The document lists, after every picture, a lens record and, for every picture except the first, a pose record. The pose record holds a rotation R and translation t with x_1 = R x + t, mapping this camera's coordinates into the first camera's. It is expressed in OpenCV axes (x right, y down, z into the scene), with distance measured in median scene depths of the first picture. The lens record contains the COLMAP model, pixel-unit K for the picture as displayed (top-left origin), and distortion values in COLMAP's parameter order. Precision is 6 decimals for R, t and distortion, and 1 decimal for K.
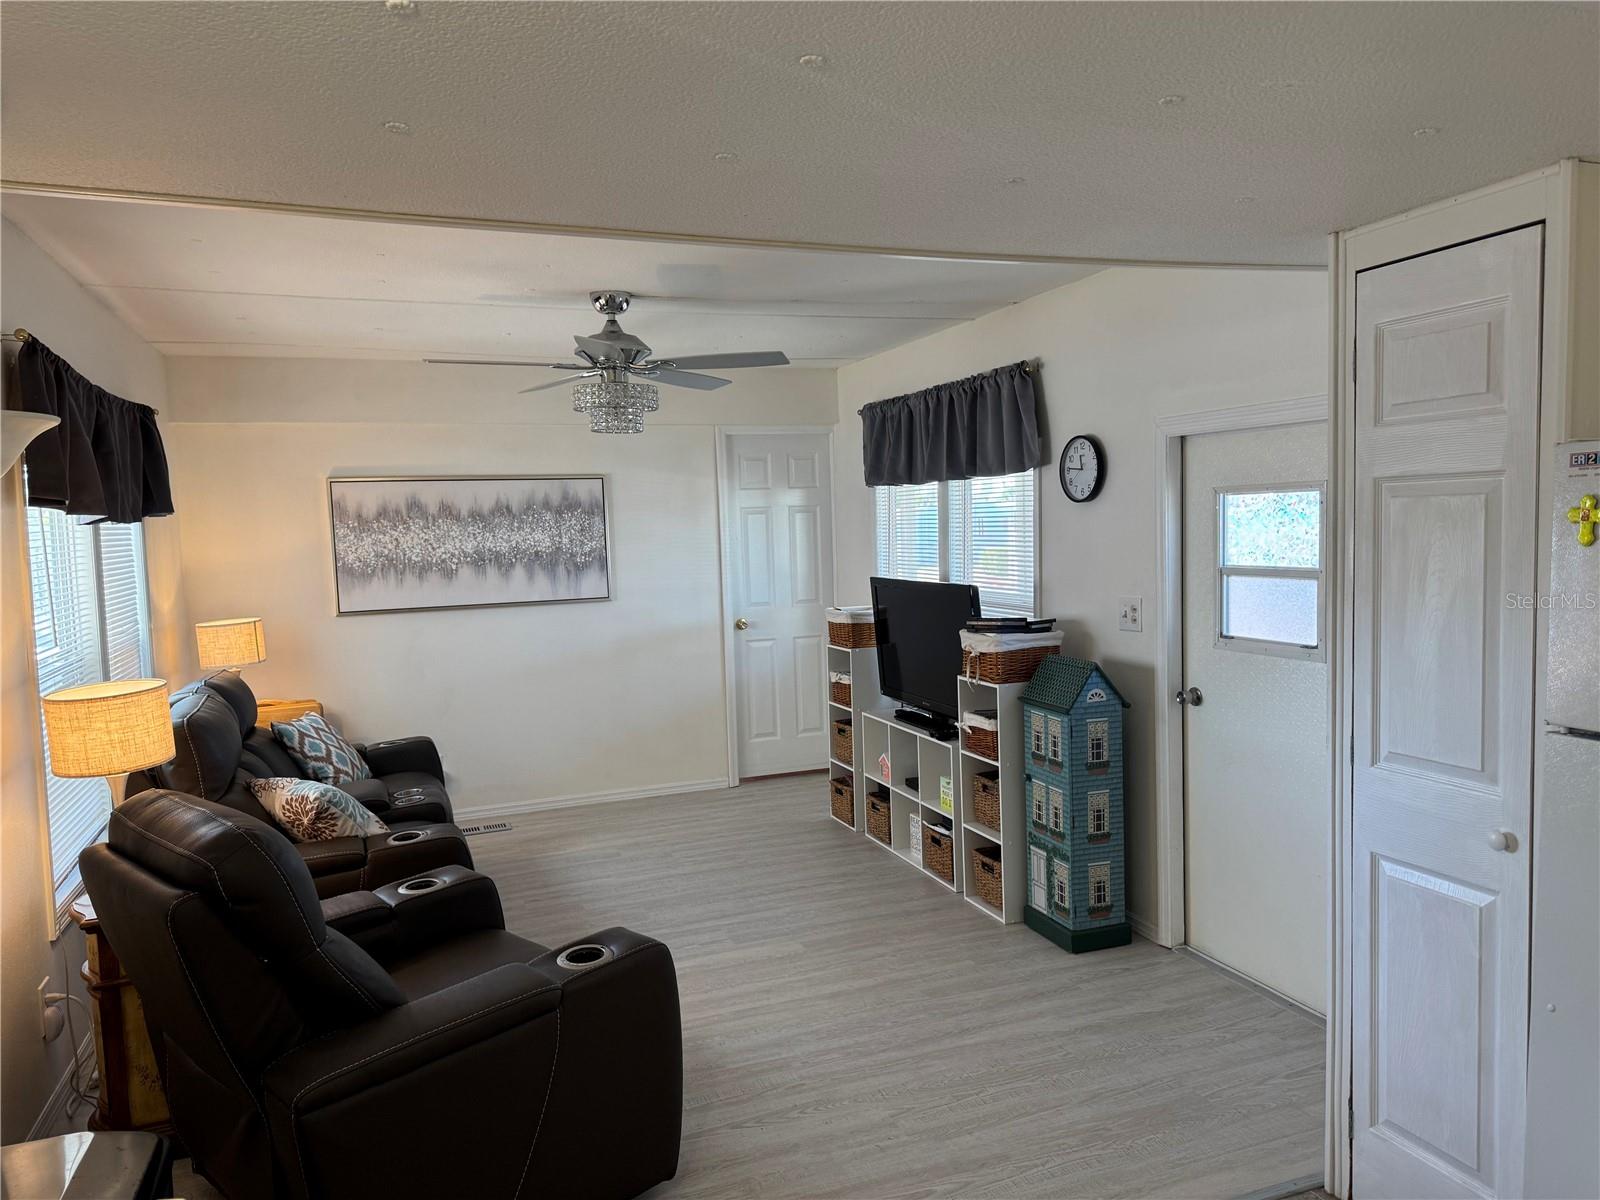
lens RADIAL K [[1103.1, 0, 800.0], [0, 1103.1, 600.0], [0, 0, 1]] dist [0.084349, -0.149483]
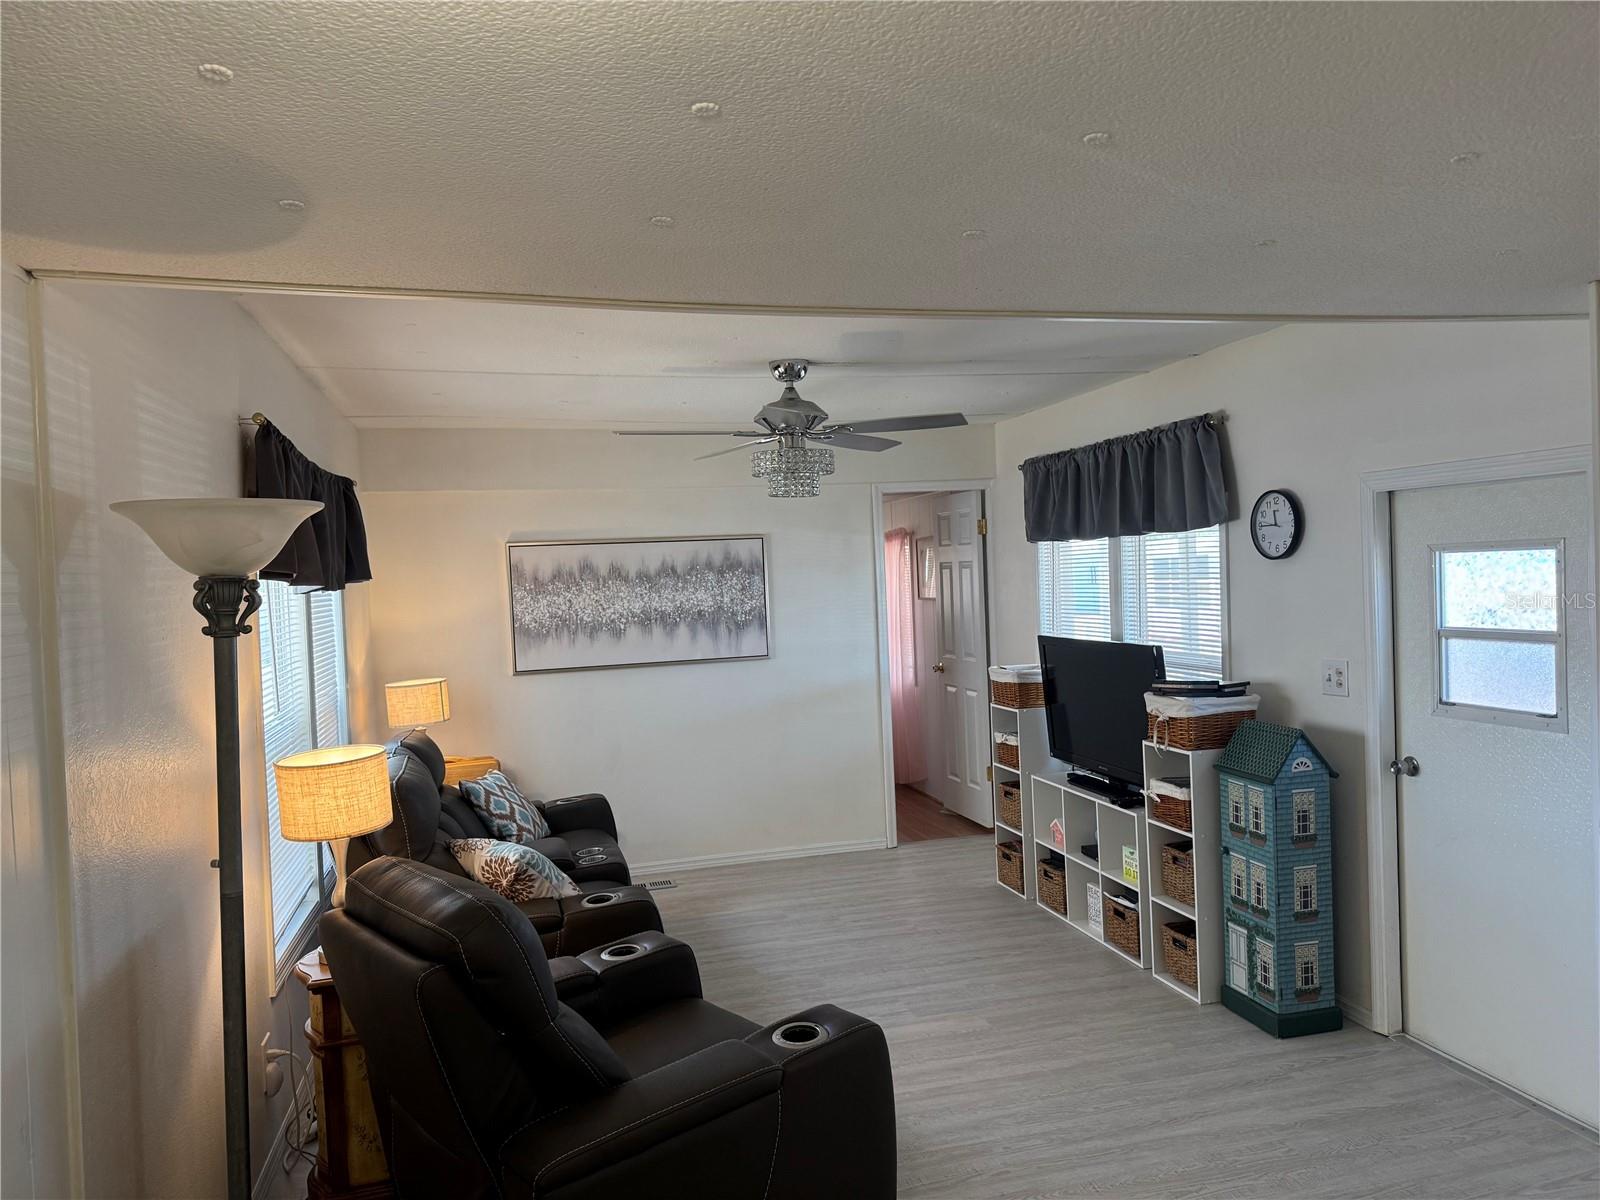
lens RADIAL K [[1103.1, 0, 800.0], [0, 1103.1, 600.0], [0, 0, 1]] dist [0.084349, -0.149483]
pose [[0.993874, -0.007545, -0.110263, -0.048409], [0.002686, 0.999021, -0.044148, -0.012282], [0.110488, 0.043581, 0.992922, 0.003409]]
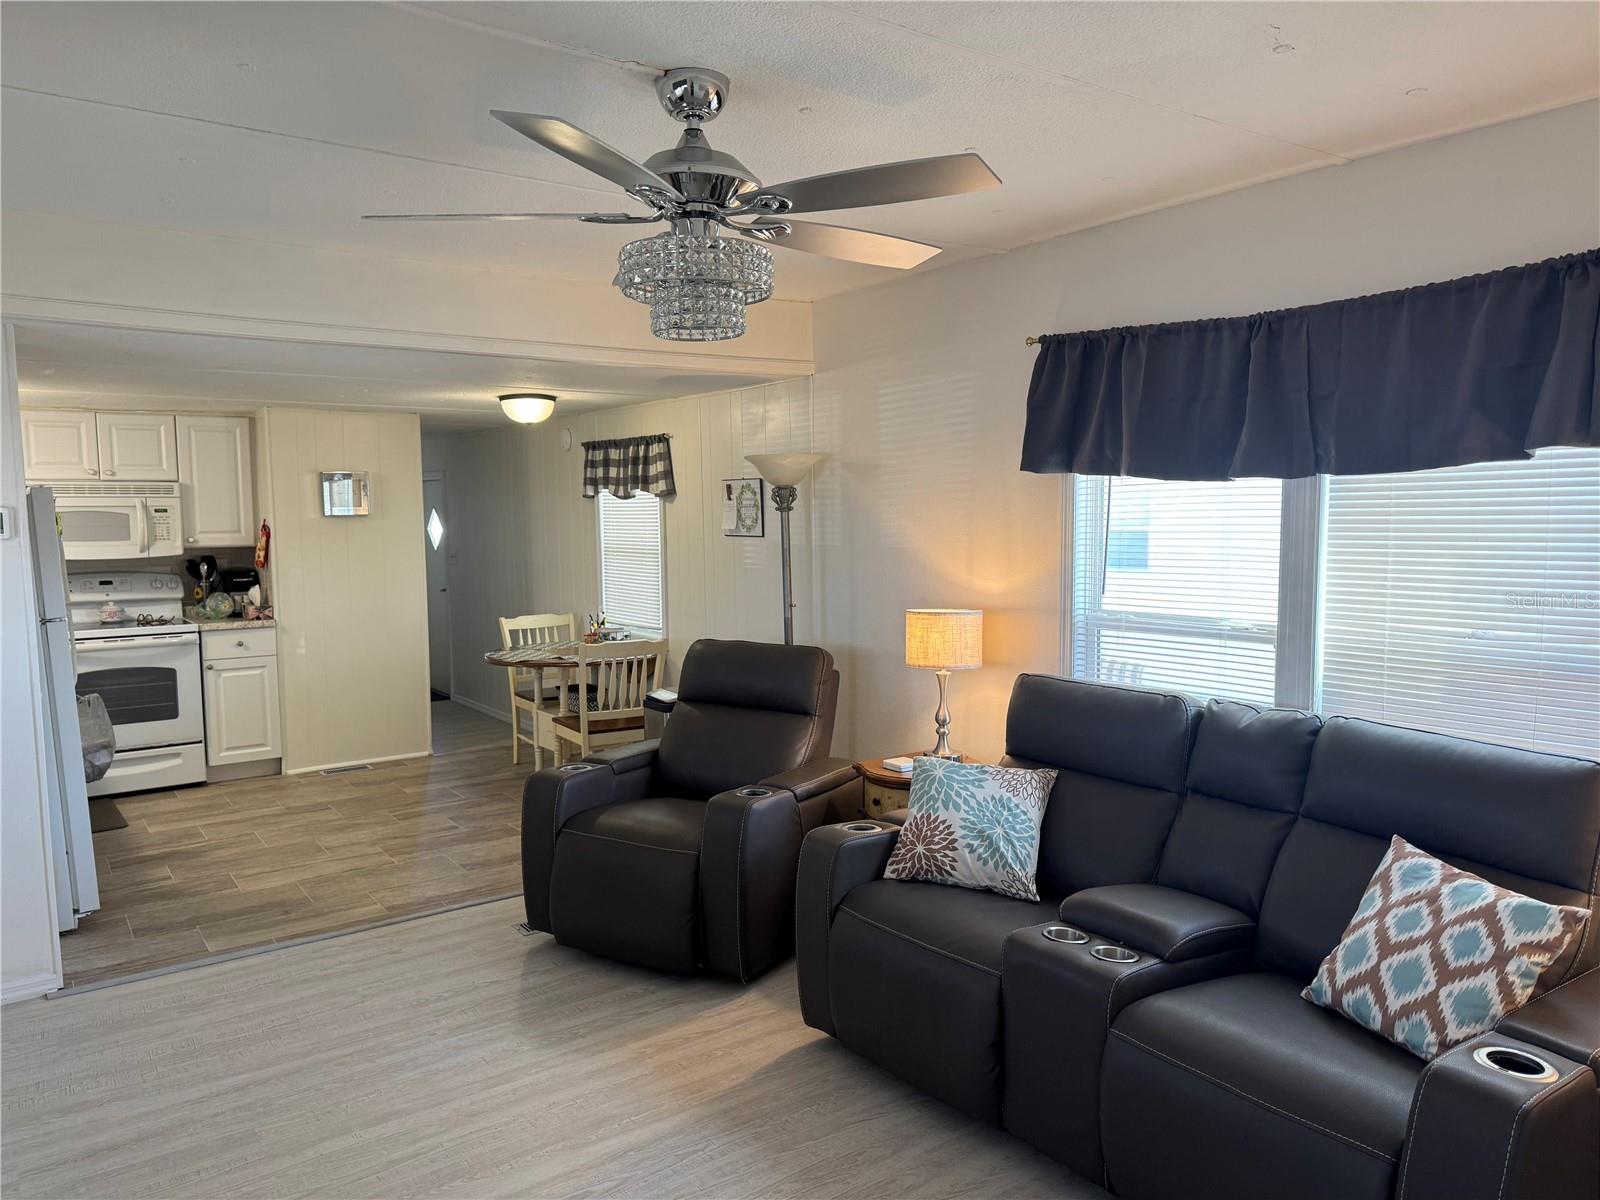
lens RADIAL K [[1103.1, 0, 800.0], [0, 1103.1, 600.0], [0, 0, 1]] dist [0.084349, -0.149483]
pose [[-0.962661, 0.059670, -0.264051, -0.055874], [0.019280, 0.988040, 0.152988, -0.098260], [0.270021, 0.142185, -0.952298, 1.536401]]
